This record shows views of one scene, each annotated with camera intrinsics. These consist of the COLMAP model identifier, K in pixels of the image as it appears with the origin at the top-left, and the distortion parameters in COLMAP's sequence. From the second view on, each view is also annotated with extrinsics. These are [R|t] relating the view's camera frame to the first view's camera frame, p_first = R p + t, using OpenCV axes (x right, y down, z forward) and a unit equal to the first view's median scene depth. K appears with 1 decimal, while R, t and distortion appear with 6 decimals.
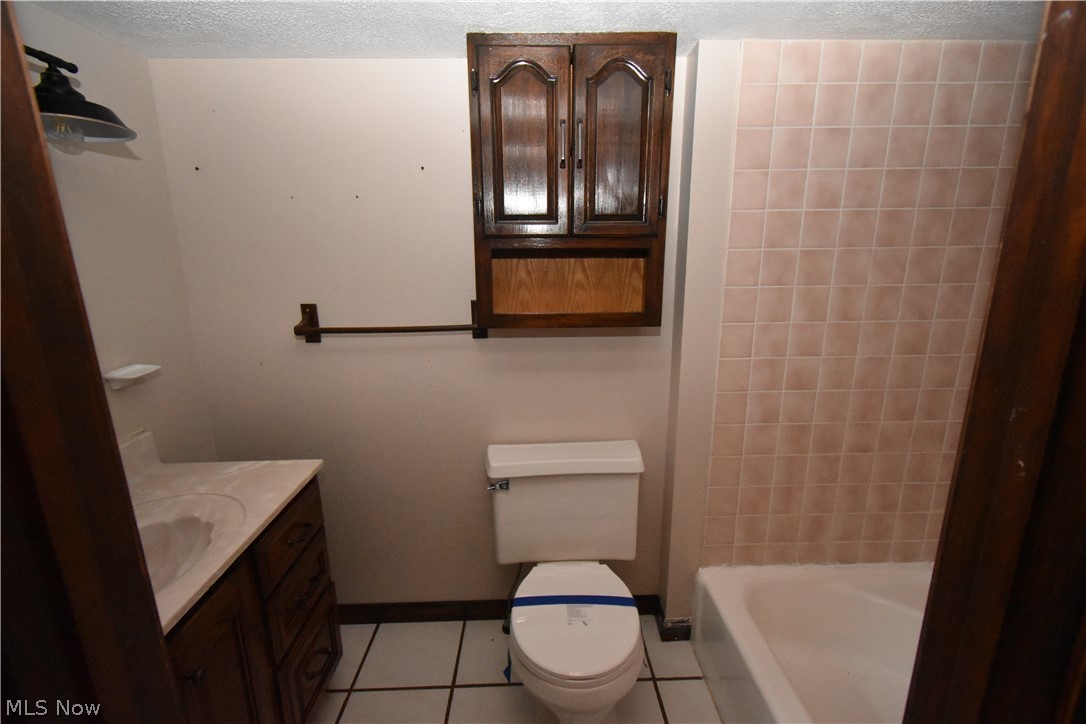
lens RADIAL K [[481.5, 0, 545.4], [0, 481.5, 362.3], [0, 0, 1]] dist [0.010755, -0.004826]
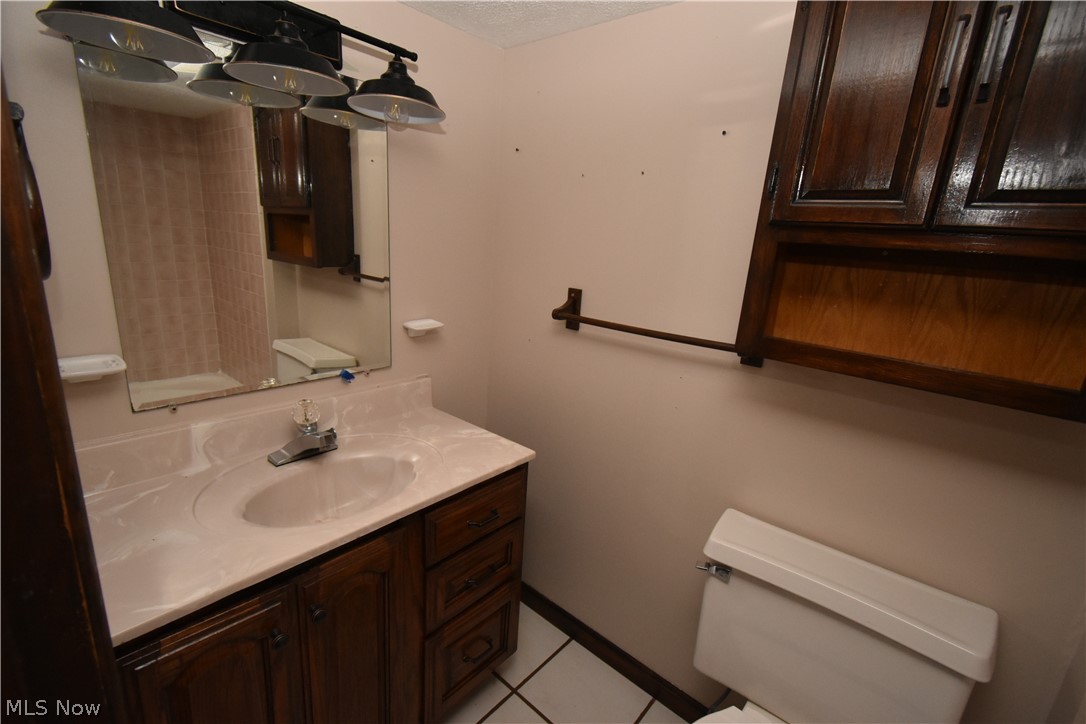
lens RADIAL K [[481.5, 0, 543.4], [0, 481.5, 362.6], [0, 0, 1]] dist [0.010755, -0.004826]
pose [[0.739509, 0.228069, -0.633333, 0.111816], [-0.230865, 0.969721, 0.079637, -0.047994], [0.632320, 0.087323, 0.769771, 0.280530]]
